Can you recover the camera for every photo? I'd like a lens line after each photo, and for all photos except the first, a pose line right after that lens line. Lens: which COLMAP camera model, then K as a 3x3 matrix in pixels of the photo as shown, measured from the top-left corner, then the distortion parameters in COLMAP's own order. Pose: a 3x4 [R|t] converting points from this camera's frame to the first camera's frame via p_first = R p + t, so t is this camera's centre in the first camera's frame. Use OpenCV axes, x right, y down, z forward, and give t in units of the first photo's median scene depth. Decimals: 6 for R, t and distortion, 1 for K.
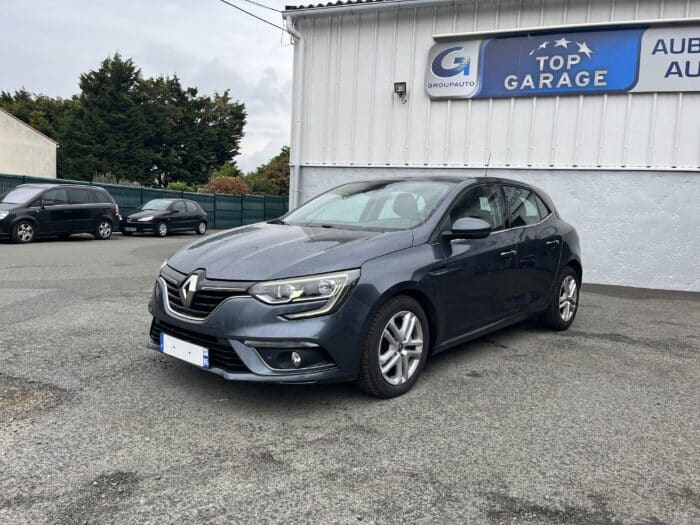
lens RADIAL K [[530.9, 0, 349.1], [0, 530.9, 264.8], [0, 0, 1]] dist [0.067664, -0.094111]
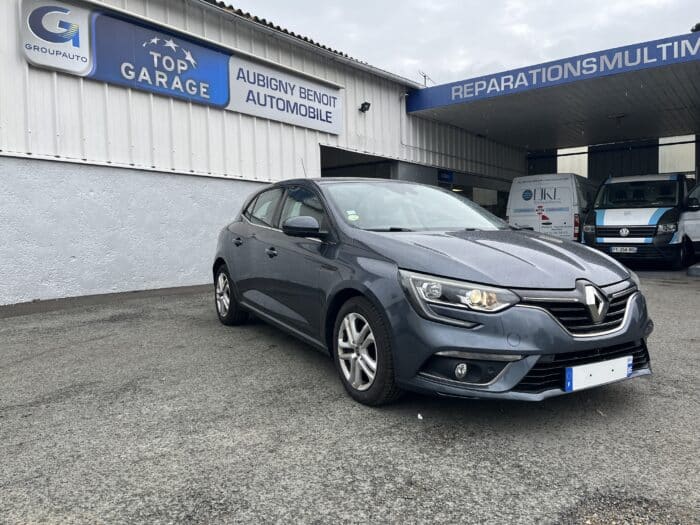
lens RADIAL K [[530.9, 0, 348.7], [0, 530.9, 265.7], [0, 0, 1]] dist [0.067664, -0.094111]
pose [[0.310655, -0.103065, 0.944919, -0.476675], [0.111572, 0.991186, 0.071430, -0.046567], [-0.943952, 0.083236, 0.319416, 0.418151]]
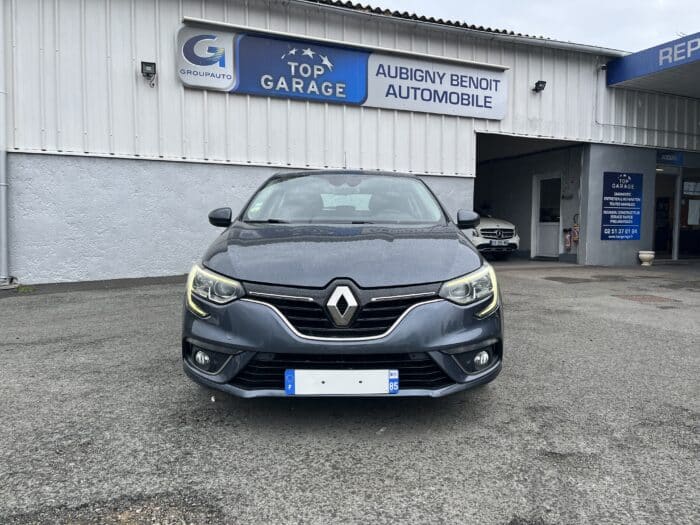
lens RADIAL K [[530.9, 0, 353.7], [0, 530.9, 266.2], [0, 0, 1]] dist [0.067664, -0.094111]
pose [[0.732362, -0.090598, 0.674861, -0.311503], [0.088196, 0.995381, 0.037916, -0.015204], [-0.675179, 0.031752, 0.736970, 0.153417]]
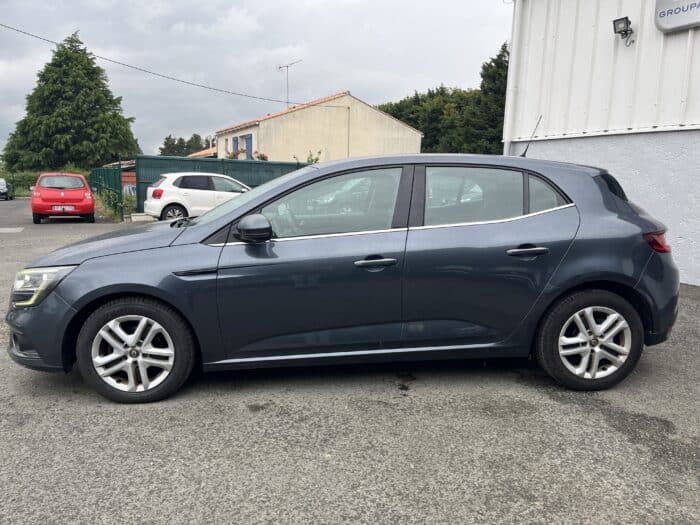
lens RADIAL K [[530.9, 0, 348.3], [0, 530.9, 263.1], [0, 0, 1]] dist [0.067664, -0.094111]
pose [[0.725470, 0.080512, -0.683529, 0.394096], [-0.056344, 0.996748, 0.057605, -0.030413], [0.685944, -0.003278, 0.727647, 0.227933]]
